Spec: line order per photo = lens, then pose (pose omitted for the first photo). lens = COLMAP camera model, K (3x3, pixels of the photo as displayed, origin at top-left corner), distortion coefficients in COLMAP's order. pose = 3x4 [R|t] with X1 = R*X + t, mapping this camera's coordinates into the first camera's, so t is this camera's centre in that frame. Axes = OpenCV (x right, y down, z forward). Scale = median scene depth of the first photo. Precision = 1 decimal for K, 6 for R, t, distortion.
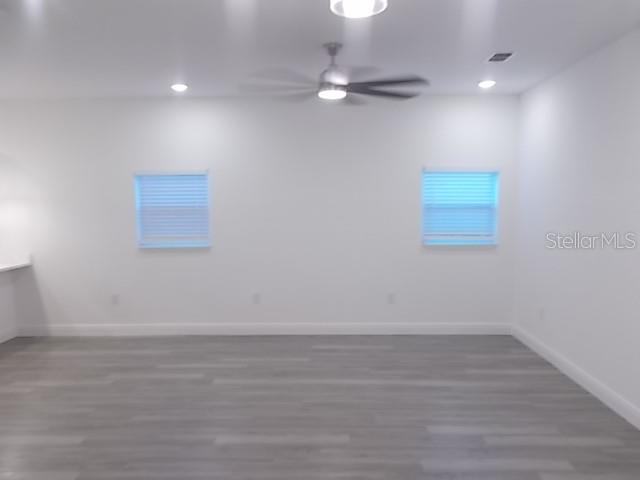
lens RADIAL K [[496.3, 0, 325.9], [0, 496.3, 240.2], [0, 0, 1]] dist [0.023717, -0.014542]
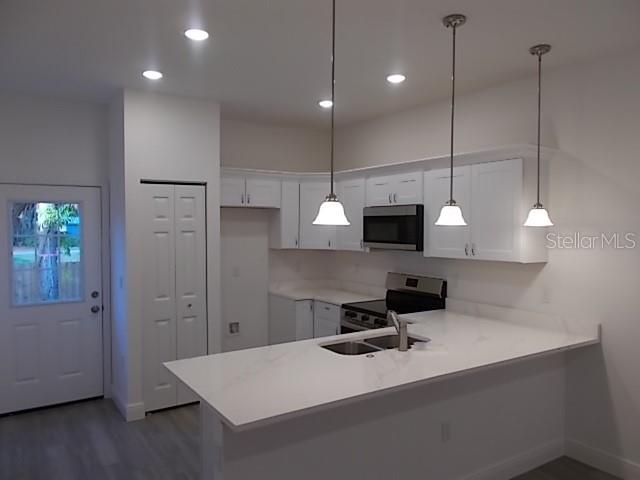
lens RADIAL K [[496.3, 0, 315.7], [0, 496.3, 239.5], [0, 0, 1]] dist [0.023717, -0.014542]
pose [[0.570534, 0.044593, -0.820062, -0.329985], [-0.080131, 0.996783, -0.001547, -0.041739], [0.817355, 0.066595, 0.572272, 0.422652]]
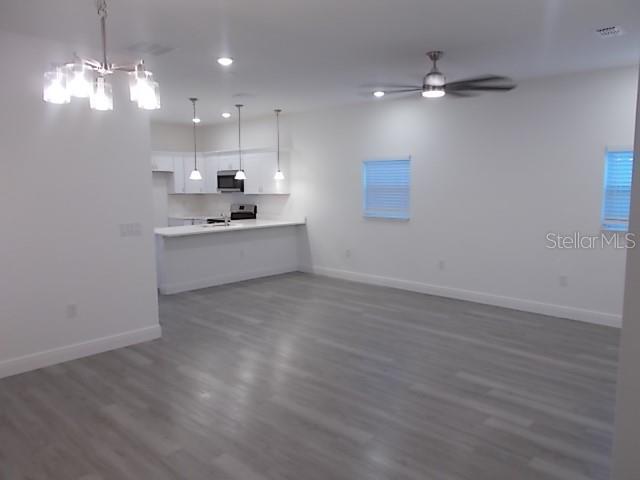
lens RADIAL K [[496.3, 0, 323.7], [0, 496.3, 241.9], [0, 0, 1]] dist [0.023717, -0.014542]
pose [[0.745574, 0.089659, -0.660364, 0.440993], [-0.061753, 0.995940, 0.065500, 0.003411], [0.663556, -0.008056, 0.748083, -0.064963]]
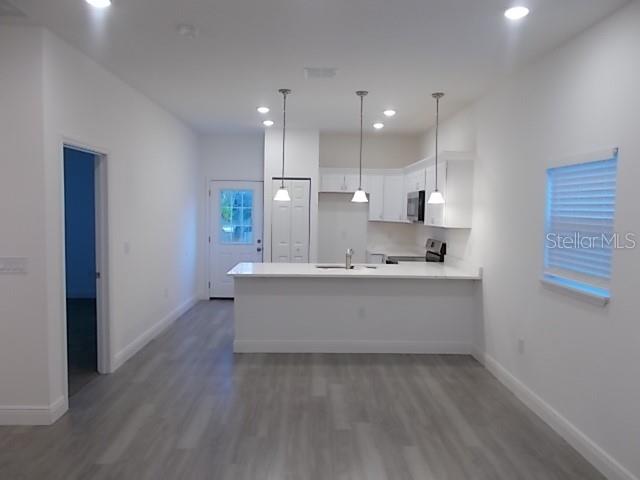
lens RADIAL K [[496.3, 0, 322.5], [0, 496.3, 240.3], [0, 0, 1]] dist [0.023717, -0.014542]
pose [[0.054403, 0.081087, -0.995221, 0.264050], [-0.105399, 0.991596, 0.075030, -0.056644], [0.992941, 0.100813, 0.062492, 0.692161]]
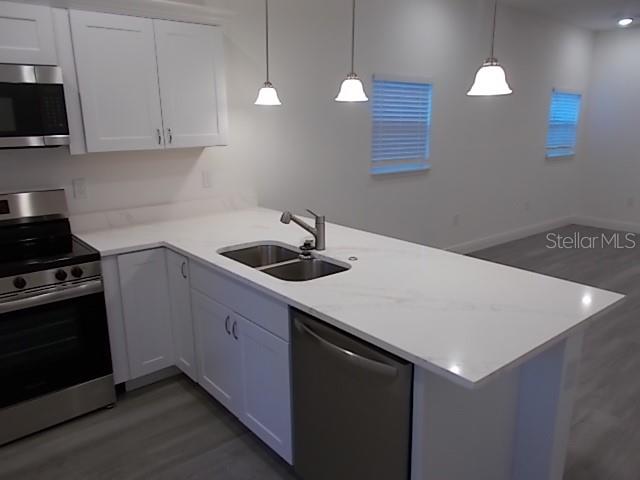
lens RADIAL K [[496.3, 0, 323.8], [0, 496.3, 240.1], [0, 0, 1]] dist [0.023717, -0.014542]
pose [[0.742185, -0.144610, 0.654408, -0.999586], [0.048542, 0.985478, 0.162717, -0.015028], [-0.668435, -0.089000, 0.738427, 0.469394]]
